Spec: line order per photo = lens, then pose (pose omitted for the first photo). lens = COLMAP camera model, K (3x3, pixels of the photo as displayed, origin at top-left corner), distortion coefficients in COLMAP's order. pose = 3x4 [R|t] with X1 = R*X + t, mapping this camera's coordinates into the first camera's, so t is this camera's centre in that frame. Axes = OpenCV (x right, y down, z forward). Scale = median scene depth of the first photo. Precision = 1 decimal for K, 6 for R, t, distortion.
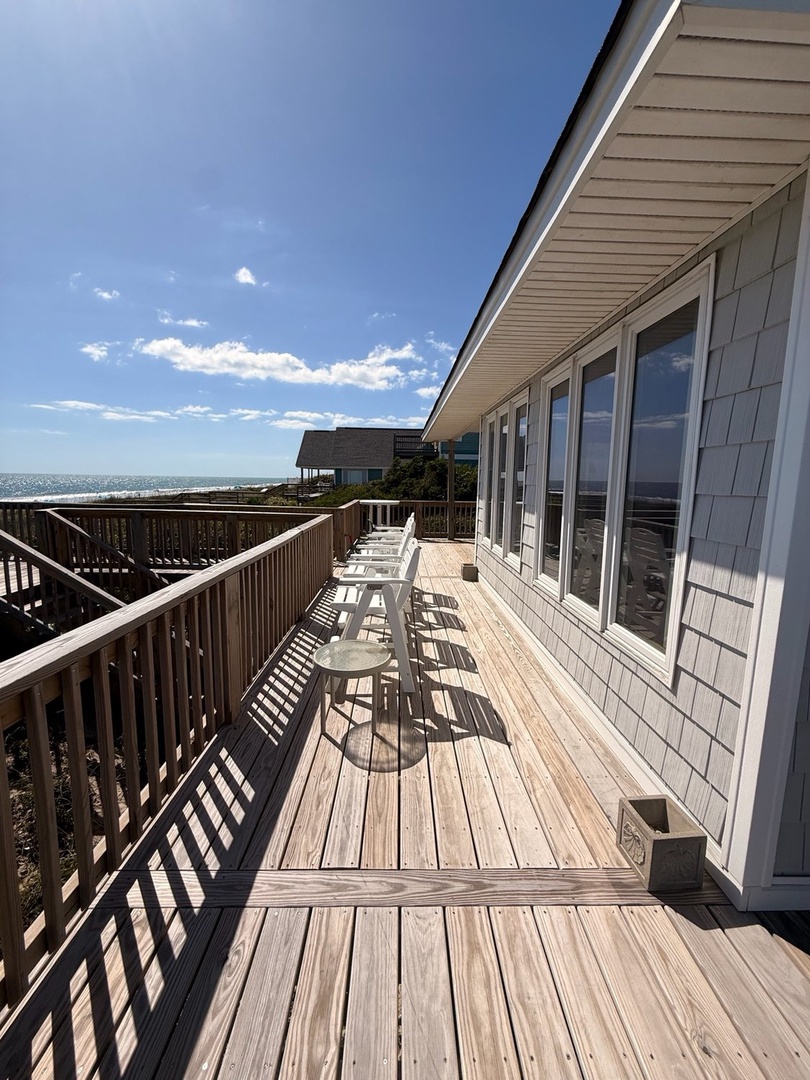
lens RADIAL K [[433.8, 0, 406.9], [0, 433.8, 534.9], [0, 0, 1]] dist [0.004467, 0.000369]
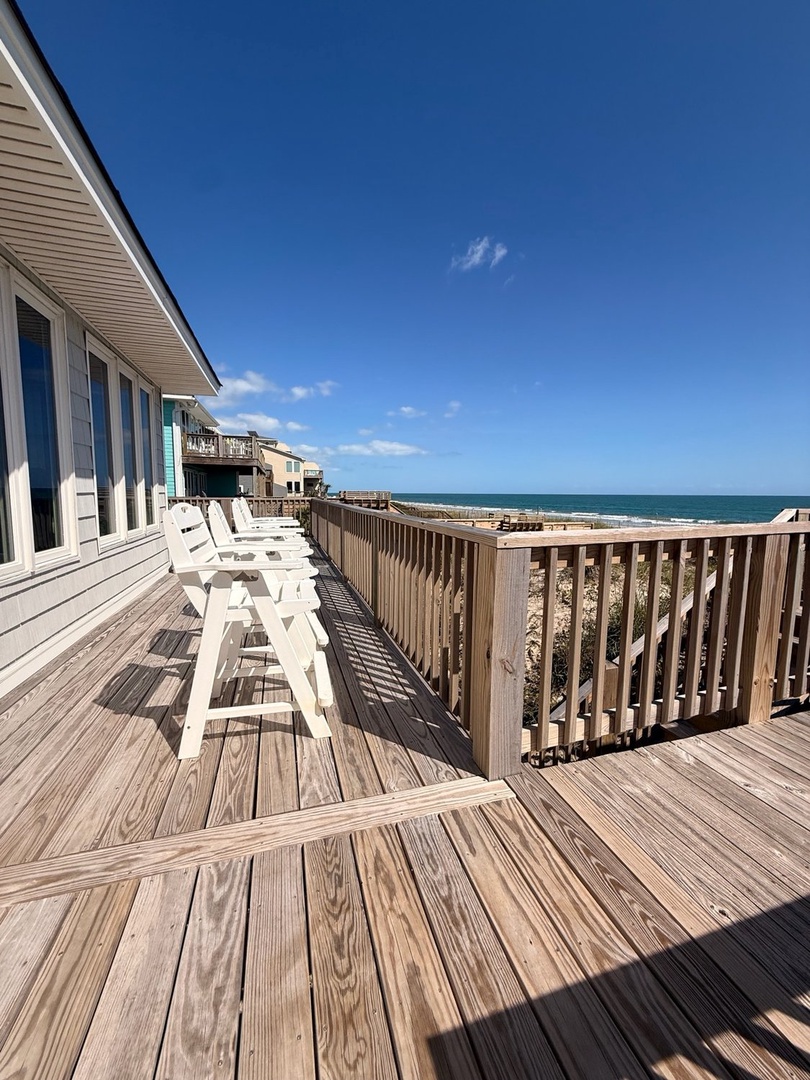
lens RADIAL K [[433.8, 0, 400.8], [0, 433.8, 537.7], [0, 0, 1]] dist [0.004467, 0.000369]
pose [[-0.965612, 0.002250, -0.259977, -0.090662], [-0.057020, 0.973784, 0.220211, -0.160040], [0.253656, 0.227463, -0.940170, 2.007581]]
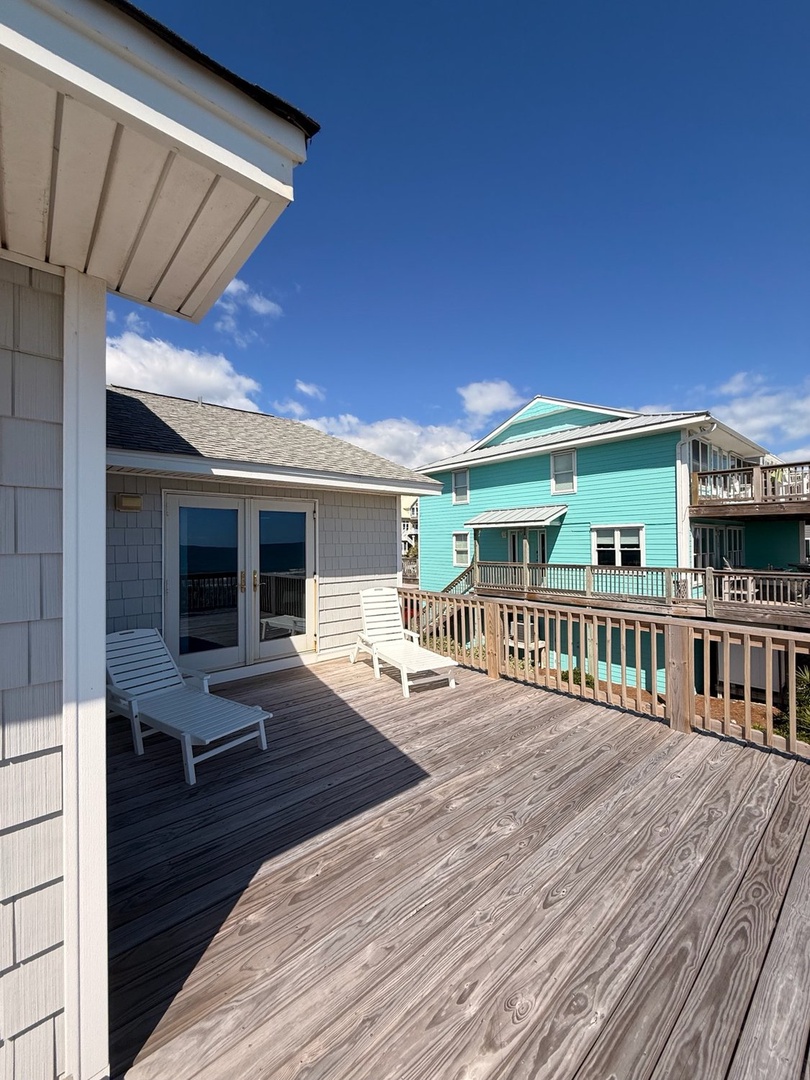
lens RADIAL K [[433.8, 0, 402.5], [0, 433.8, 539.0], [0, 0, 1]] dist [0.004467, 0.000369]
pose [[-0.648208, -0.008939, 0.761411, -0.096266], [0.092236, 0.991646, 0.090165, -0.093015], [-0.755857, 0.128675, -0.641968, 0.374133]]
